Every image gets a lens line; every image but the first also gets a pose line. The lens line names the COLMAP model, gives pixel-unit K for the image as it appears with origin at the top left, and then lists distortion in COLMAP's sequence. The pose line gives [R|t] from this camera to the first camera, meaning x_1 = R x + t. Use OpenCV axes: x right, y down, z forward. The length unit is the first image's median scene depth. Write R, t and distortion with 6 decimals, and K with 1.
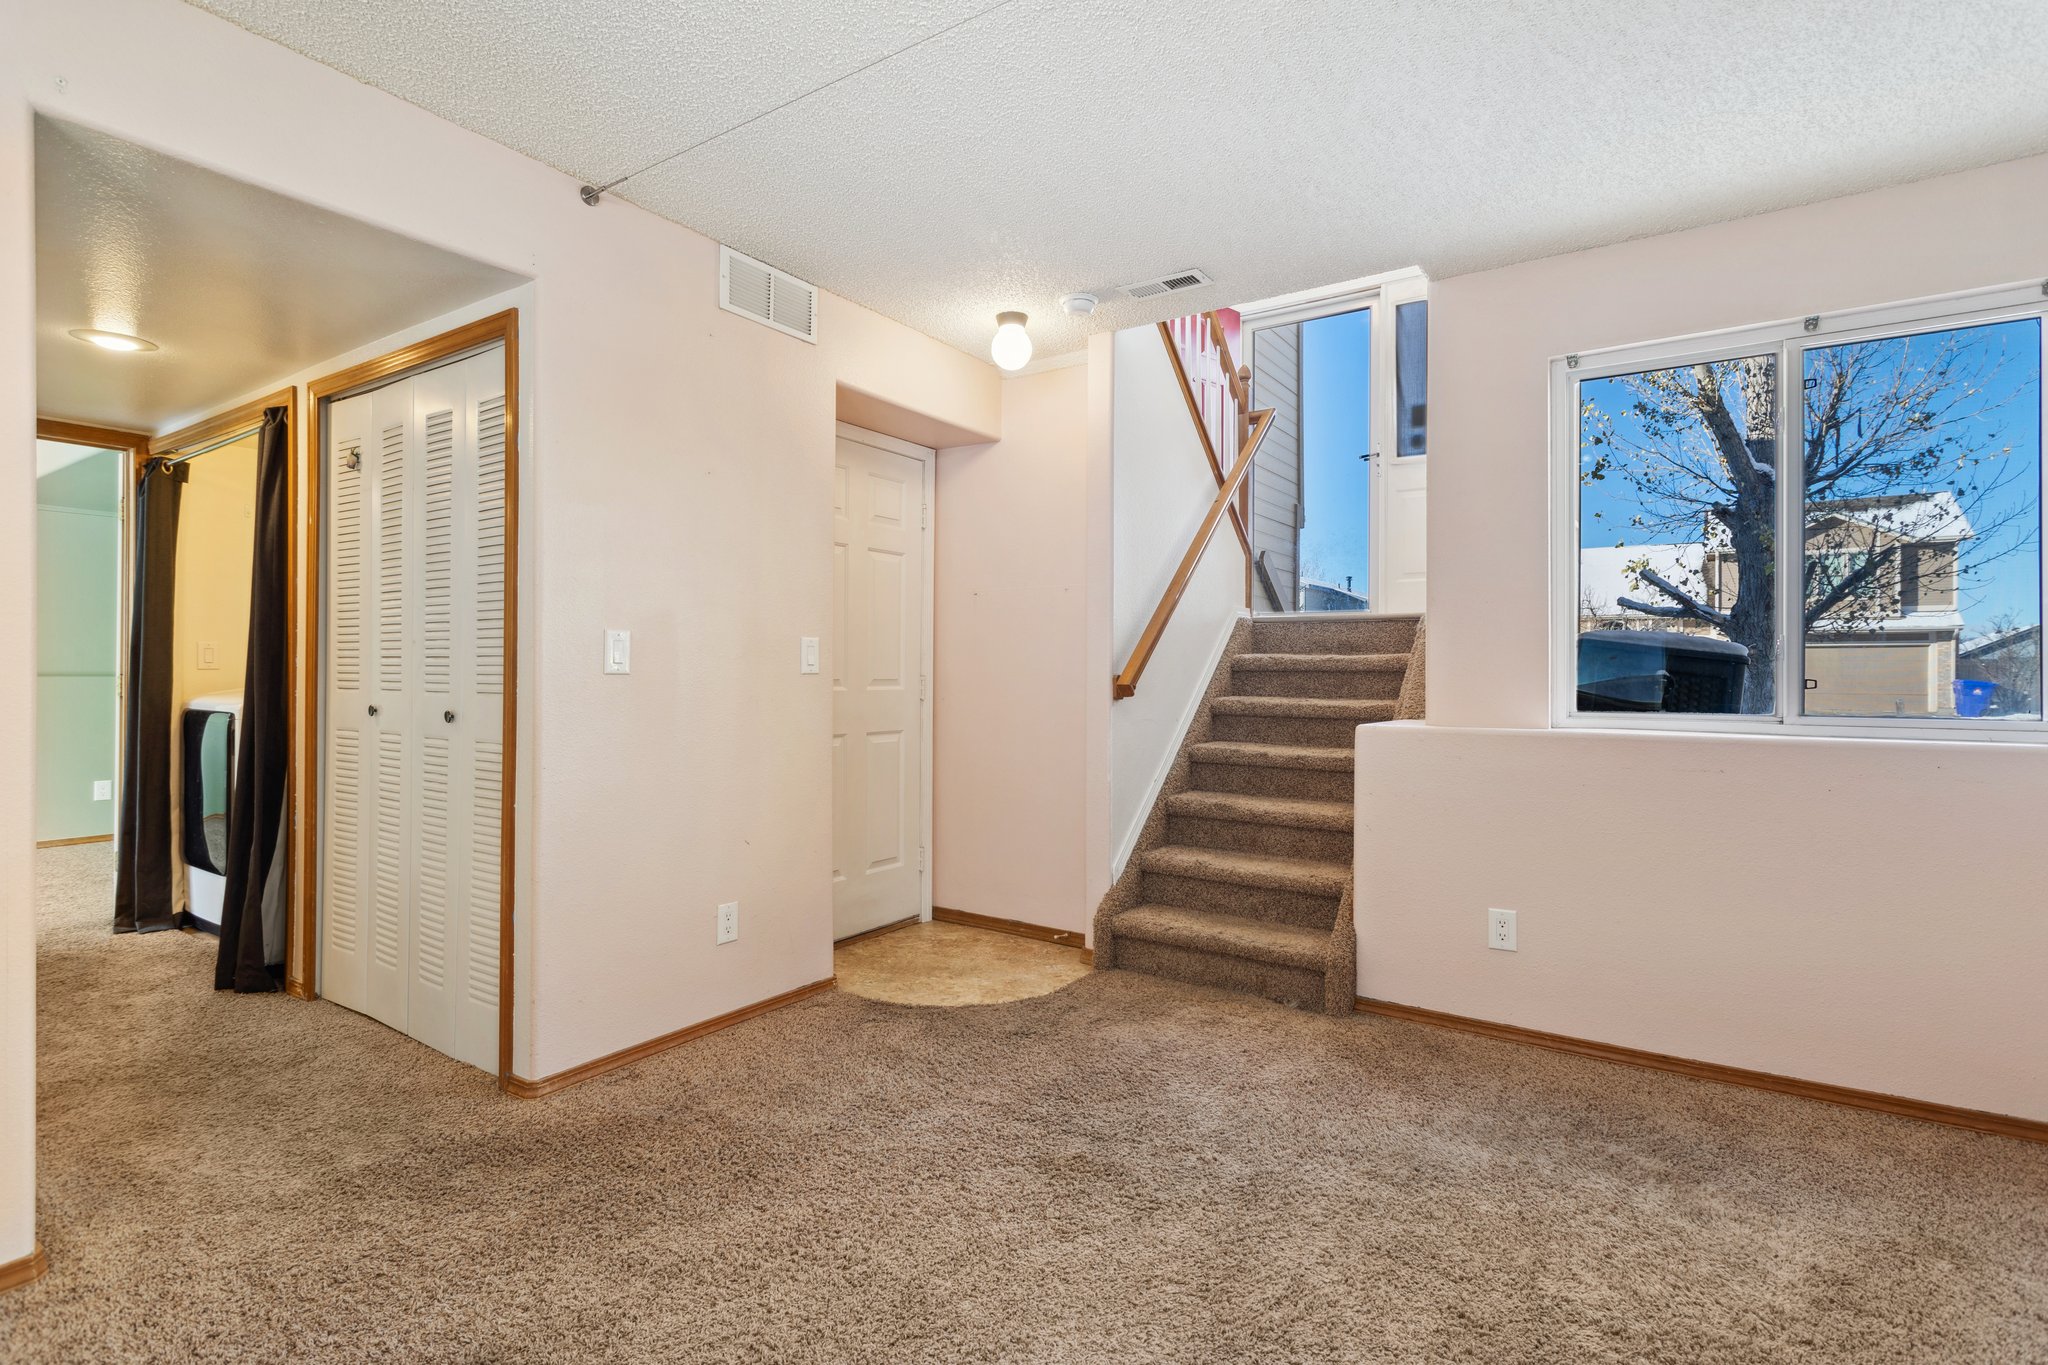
lens RADIAL K [[975.2, 0, 1037.3], [0, 975.2, 676.5], [0, 0, 1]] dist [0.000320, 0.001061]
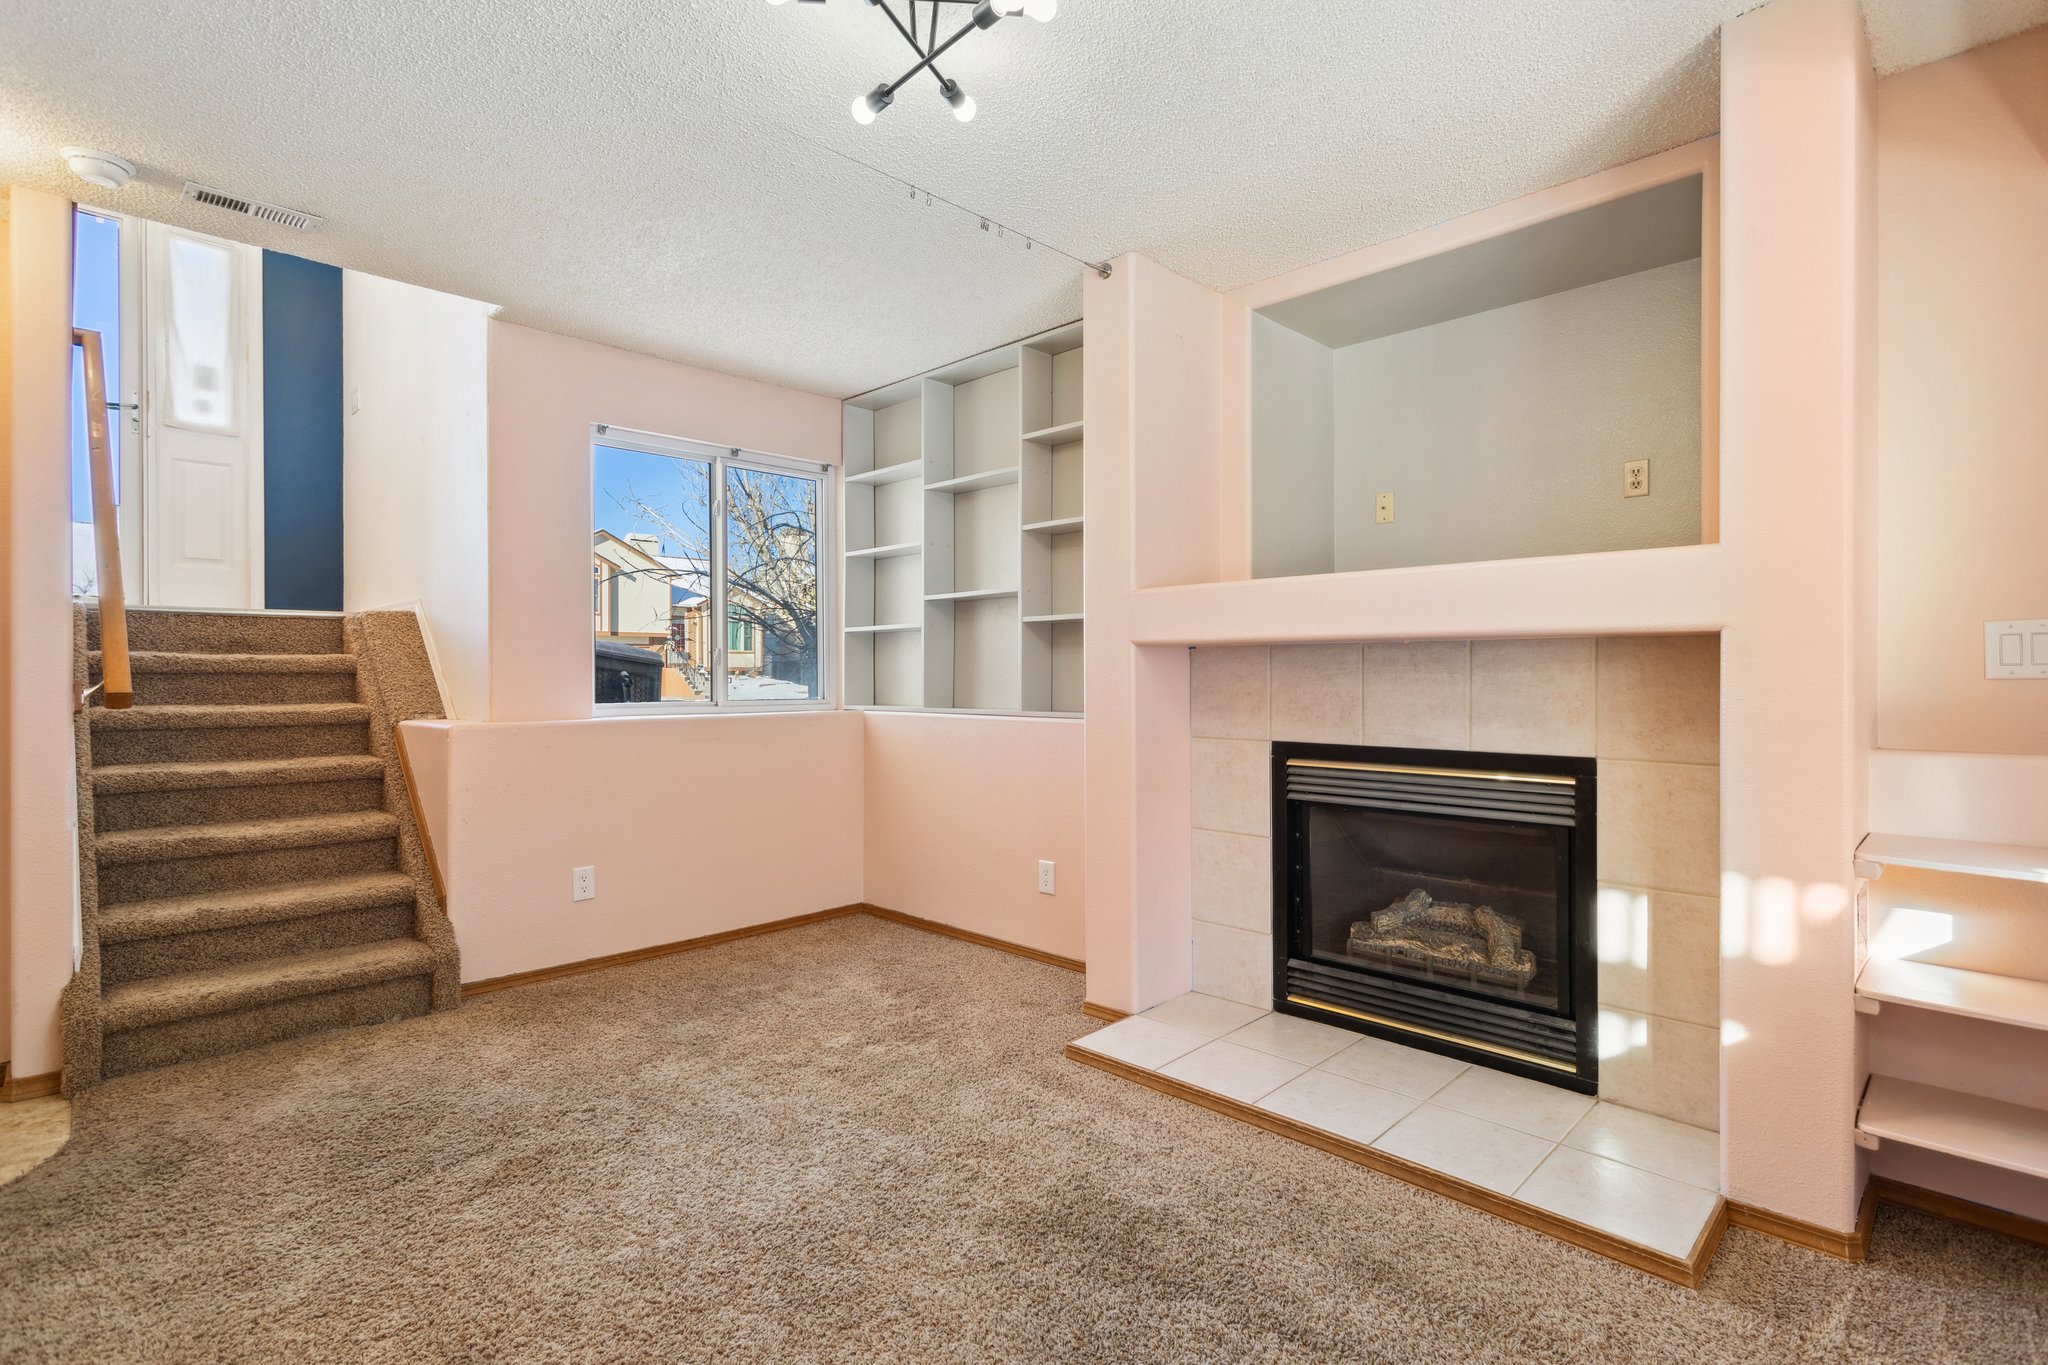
lens RADIAL K [[975.2, 0, 1043.5], [0, 975.2, 678.2], [0, 0, 1]] dist [0.000320, 0.001061]
pose [[0.180105, -0.009256, 0.983604, -0.592948], [0.006376, 0.999946, 0.008242, -0.004761], [-0.983627, 0.004787, 0.180154, 0.198952]]
